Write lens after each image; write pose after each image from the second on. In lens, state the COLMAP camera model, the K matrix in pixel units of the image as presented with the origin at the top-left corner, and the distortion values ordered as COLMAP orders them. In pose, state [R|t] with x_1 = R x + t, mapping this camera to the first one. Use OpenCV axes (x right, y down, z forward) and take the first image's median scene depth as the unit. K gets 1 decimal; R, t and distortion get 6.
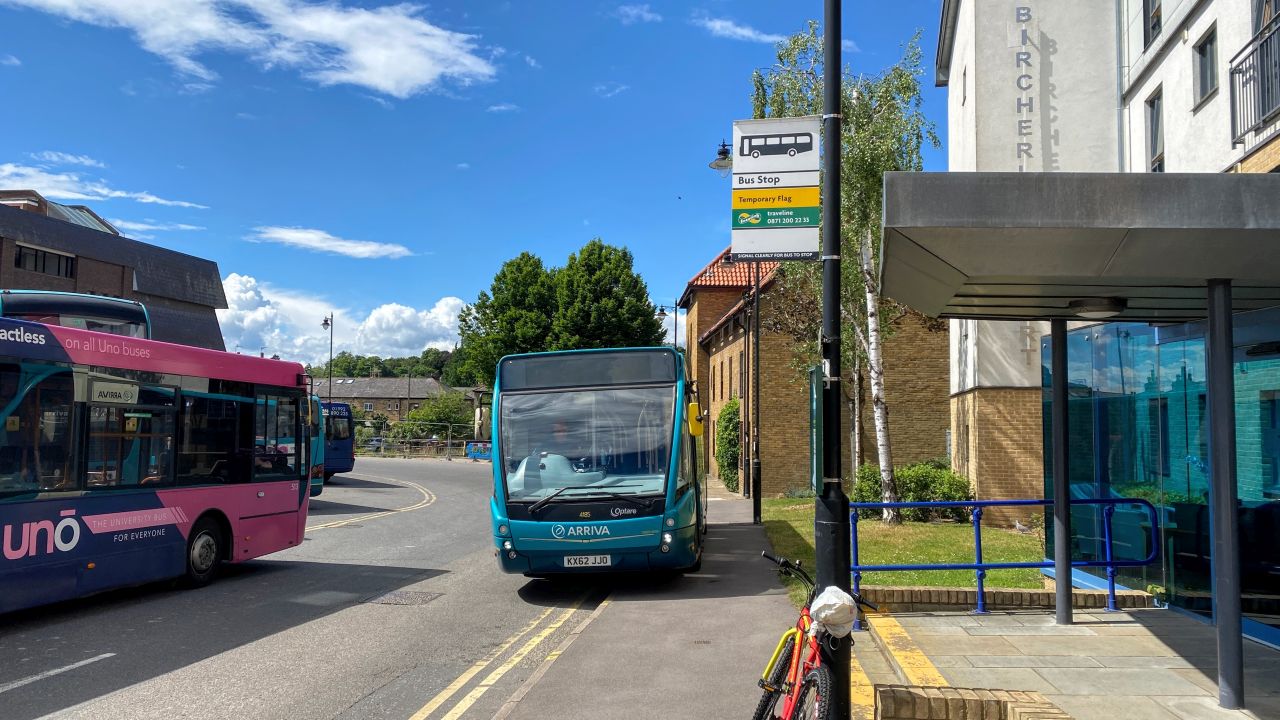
lens RADIAL K [[958.5, 0, 641.0], [0, 958.5, 359.7], [0, 0, 1]] dist [0.008063, 0.002936]
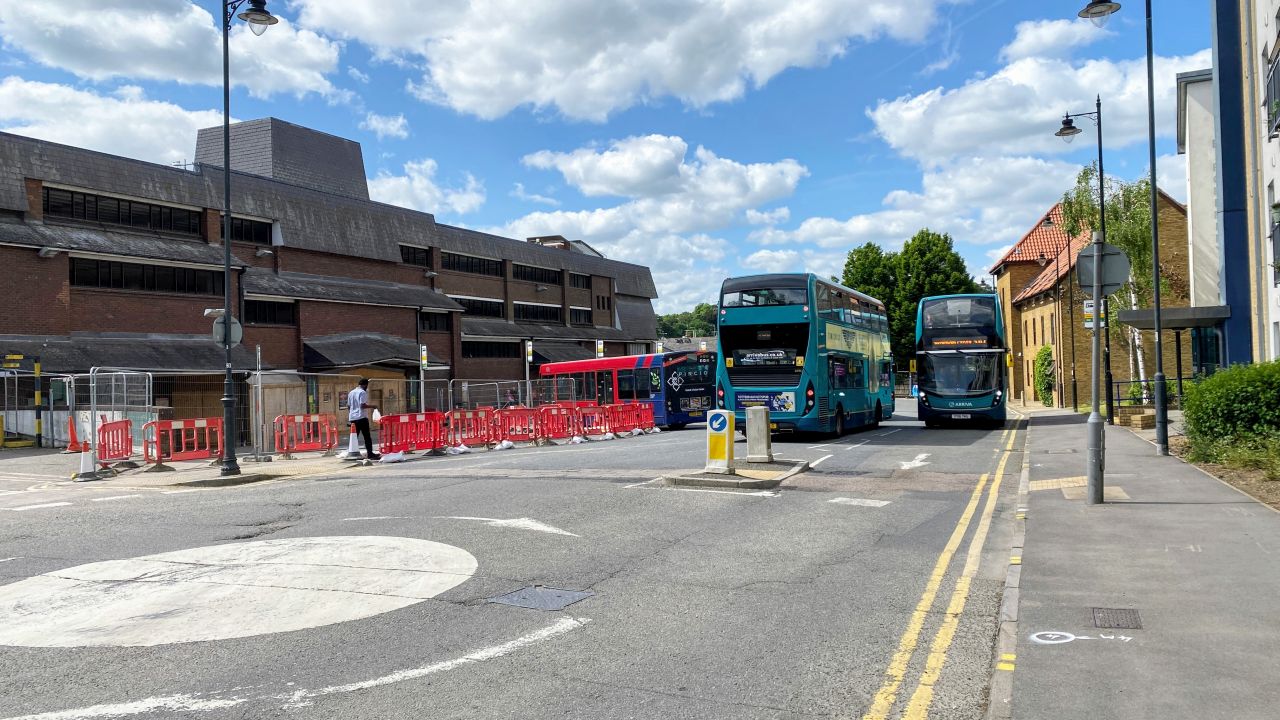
lens RADIAL K [[958.5, 0, 632.7], [0, 958.5, 360.2], [0, 0, 1]] dist [0.008063, 0.002936]
pose [[0.958881, -0.046824, -0.279920, -0.073935], [0.061791, 0.997080, 0.044881, -0.029893], [0.277001, -0.060332, 0.958974, -0.433351]]
